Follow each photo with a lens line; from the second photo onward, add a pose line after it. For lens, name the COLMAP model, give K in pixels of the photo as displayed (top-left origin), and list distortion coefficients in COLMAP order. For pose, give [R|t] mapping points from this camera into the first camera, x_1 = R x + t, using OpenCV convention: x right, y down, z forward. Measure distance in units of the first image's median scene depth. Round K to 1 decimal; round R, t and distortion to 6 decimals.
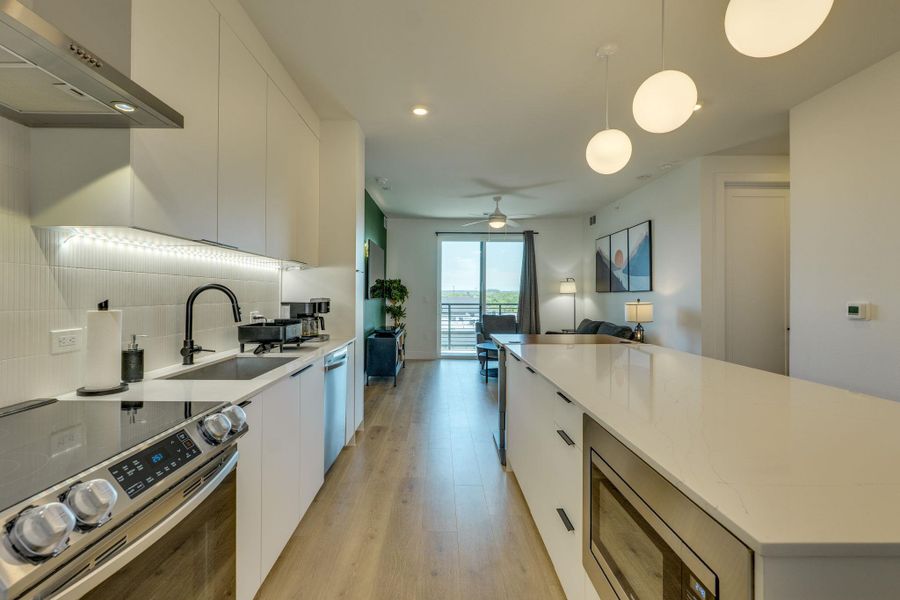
lens RADIAL K [[423.5, 0, 450.0], [0, 423.5, 300.0], [0, 0, 1]] dist [0.001452, 0.000138]
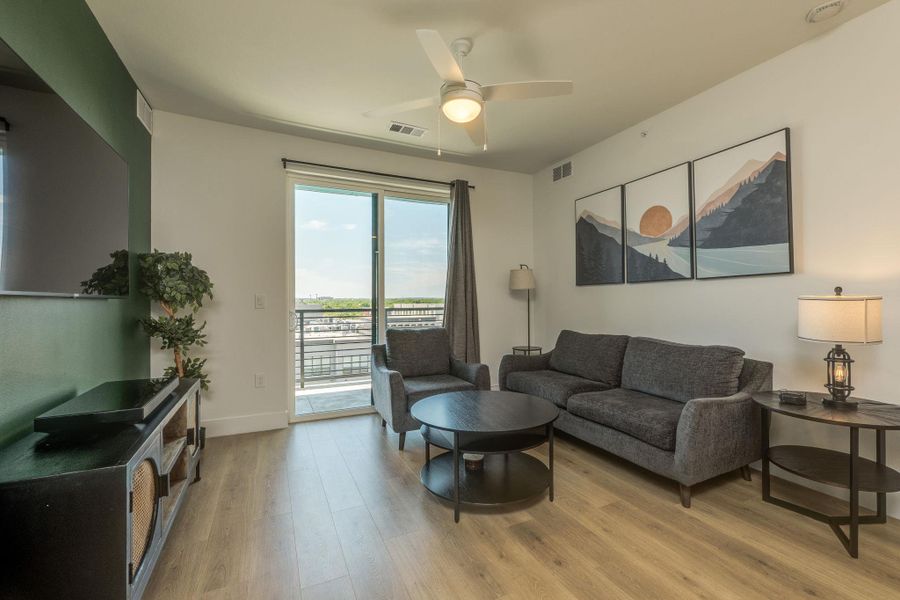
lens RADIAL K [[388.1, 0, 471.5], [0, 388.1, 298.8], [0, 0, 1]] dist [0.001715, 0.000042]
pose [[0.897138, -0.008569, 0.441667, -0.038263], [0.016965, 0.999743, -0.015064, 0.006082], [-0.441424, 0.021007, 0.897053, 0.540576]]
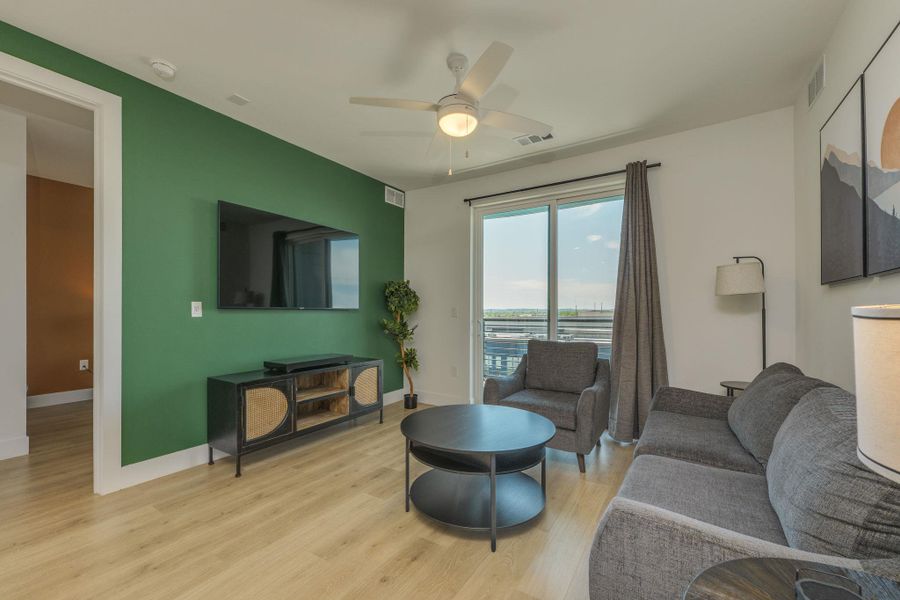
lens RADIAL K [[378.0, 0, 447.9], [0, 378.0, 308.9], [0, 0, 1]] dist [-0.001798, -0.000318]
pose [[0.832650, -0.010261, -0.553704, 0.250637], [-0.002914, 0.999733, -0.022910, 0.007561], [0.553792, 0.020689, 0.832398, 0.561649]]
